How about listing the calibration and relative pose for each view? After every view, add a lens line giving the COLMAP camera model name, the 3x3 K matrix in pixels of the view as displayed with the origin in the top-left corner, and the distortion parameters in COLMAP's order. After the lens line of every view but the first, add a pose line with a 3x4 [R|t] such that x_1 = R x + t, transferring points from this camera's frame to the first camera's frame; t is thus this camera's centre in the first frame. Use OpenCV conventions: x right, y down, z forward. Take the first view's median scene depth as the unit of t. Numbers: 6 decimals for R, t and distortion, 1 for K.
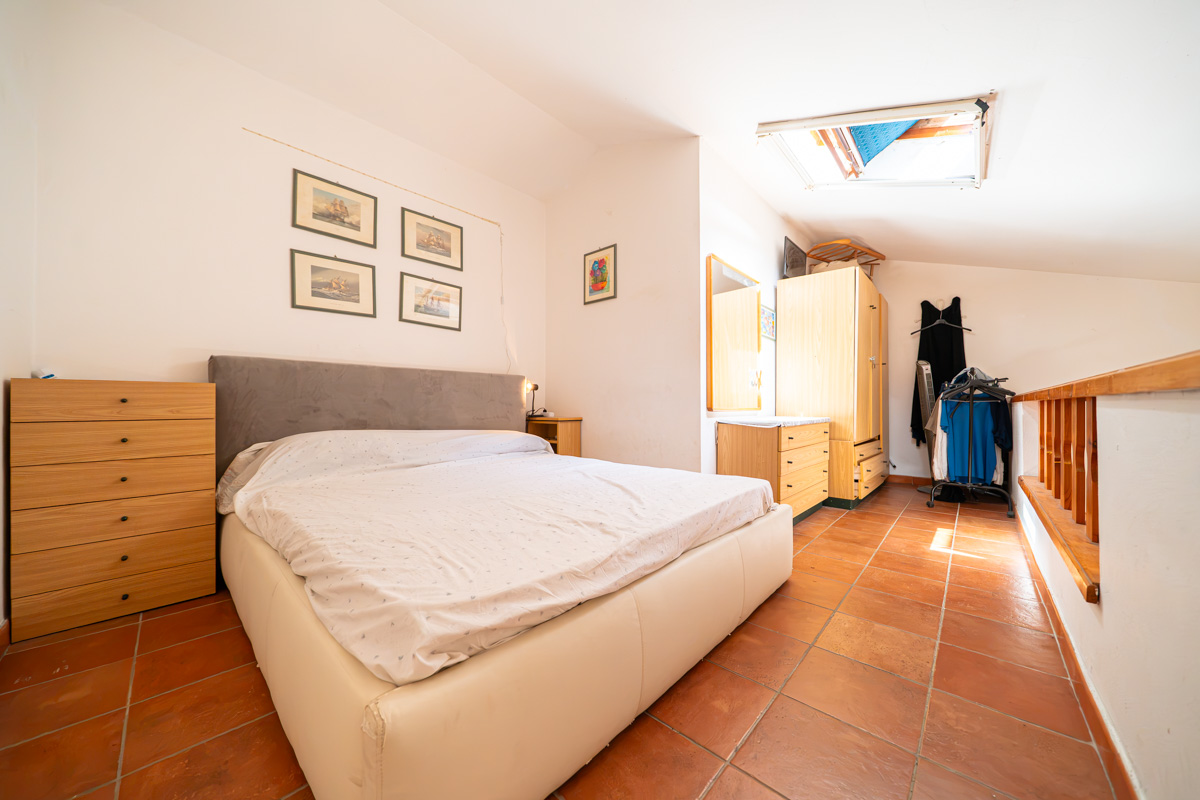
lens RADIAL K [[410.1, 0, 600.4], [0, 410.1, 400.8], [0, 0, 1]] dist [-0.005415, 0.000143]
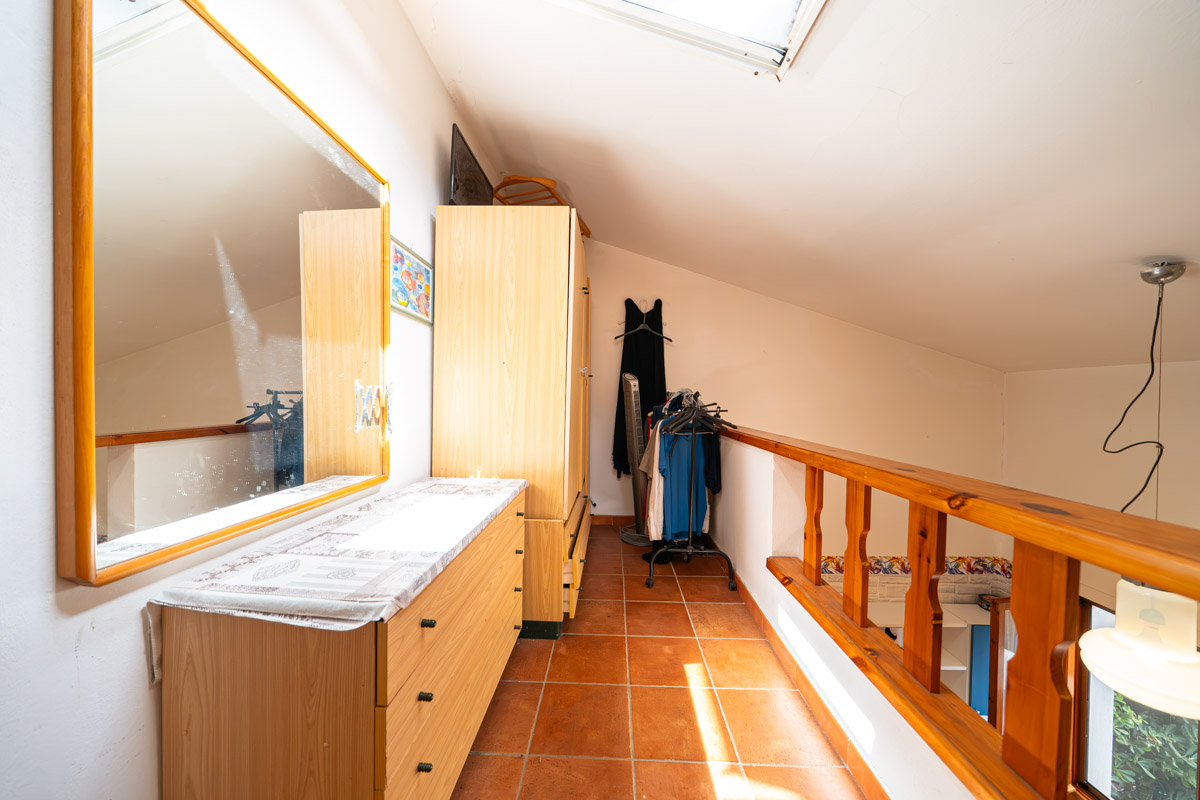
lens RADIAL K [[410.1, 0, 600.4], [0, 410.1, 400.8], [0, 0, 1]] dist [-0.005415, 0.000143]
pose [[0.758174, -0.000563, 0.652052, 0.259044], [-0.017621, 0.999617, 0.021352, -0.069306], [-0.651814, -0.027678, 0.757874, 0.486769]]
